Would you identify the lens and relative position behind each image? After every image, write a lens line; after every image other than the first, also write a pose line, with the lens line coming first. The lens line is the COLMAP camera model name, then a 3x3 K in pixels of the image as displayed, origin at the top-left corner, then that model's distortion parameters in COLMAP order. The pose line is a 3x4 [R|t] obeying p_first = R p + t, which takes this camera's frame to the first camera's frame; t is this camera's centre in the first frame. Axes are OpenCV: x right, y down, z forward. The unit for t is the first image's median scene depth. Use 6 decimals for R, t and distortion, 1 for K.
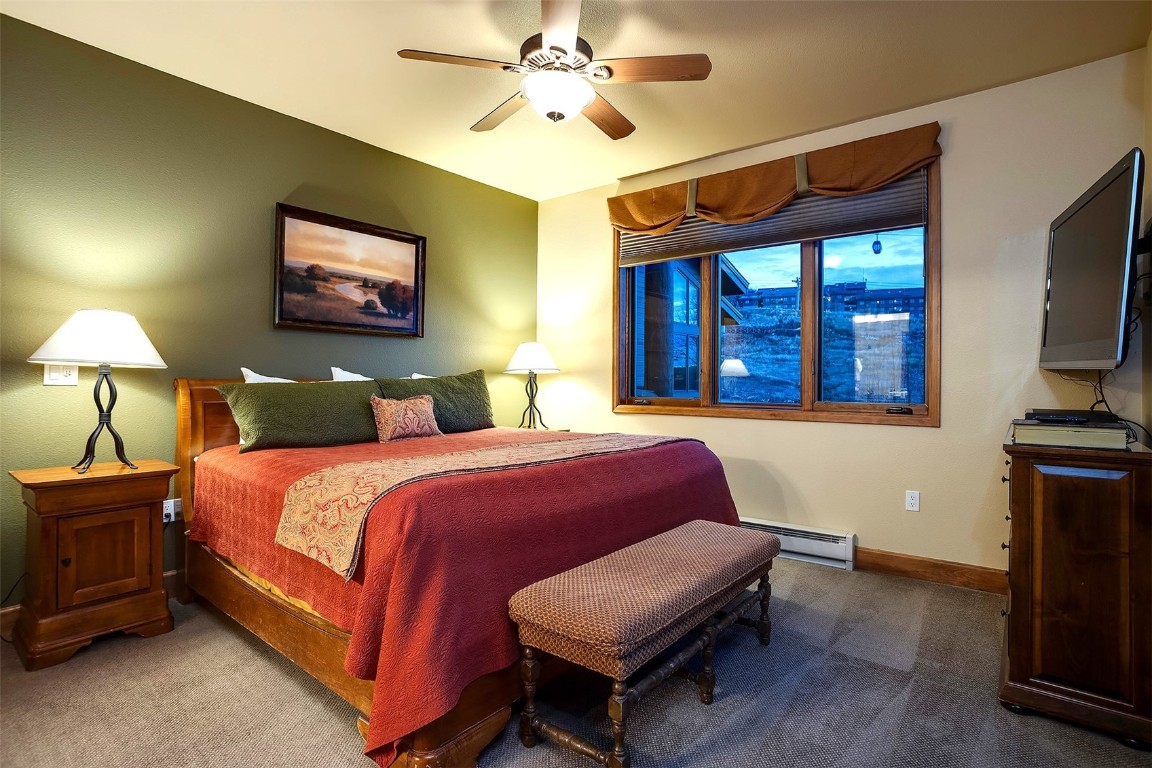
lens RADIAL K [[587.6, 0, 574.9], [0, 587.6, 372.0], [0, 0, 1]] dist [-0.001093, 0.000023]
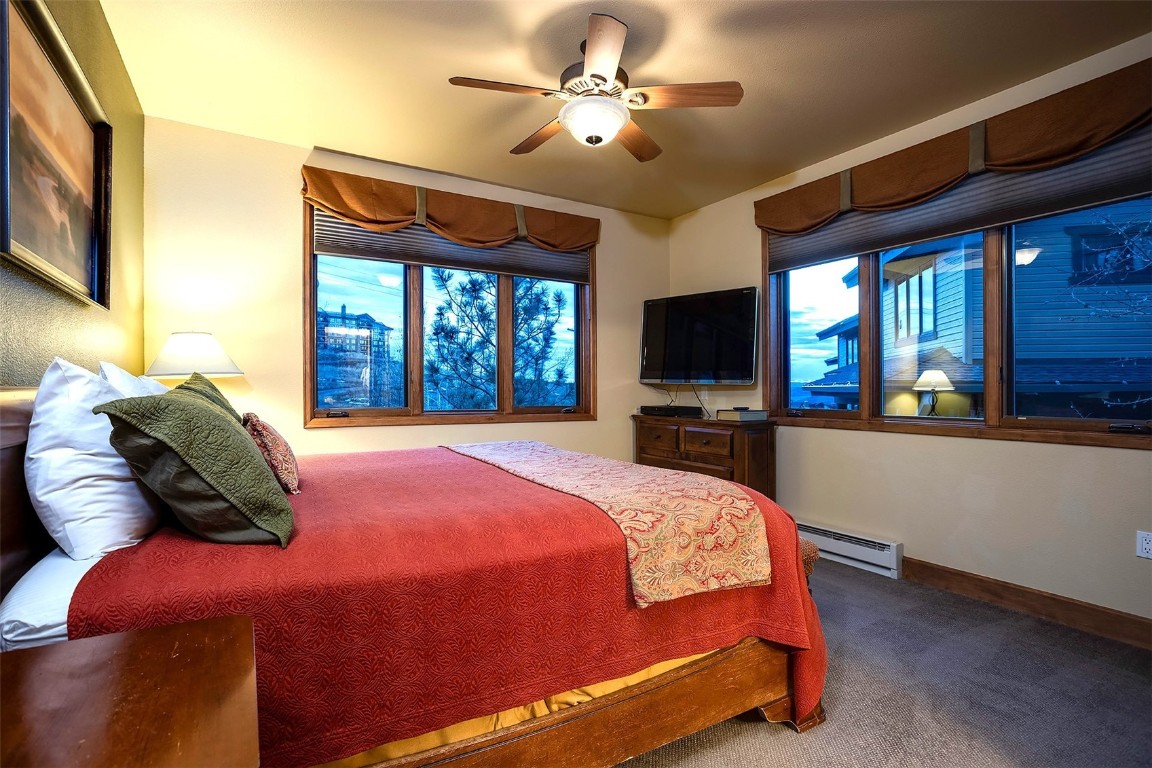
lens RADIAL K [[560.6, 0, 573.9], [0, 560.6, 395.8], [0, 0, 1]] dist [-0.000224, 0.000184]
pose [[0.365855, -0.007684, 0.930640, -0.603590], [-0.009575, 0.999882, 0.012020, 0.011060], [-0.930623, -0.013308, 0.365738, 0.418894]]
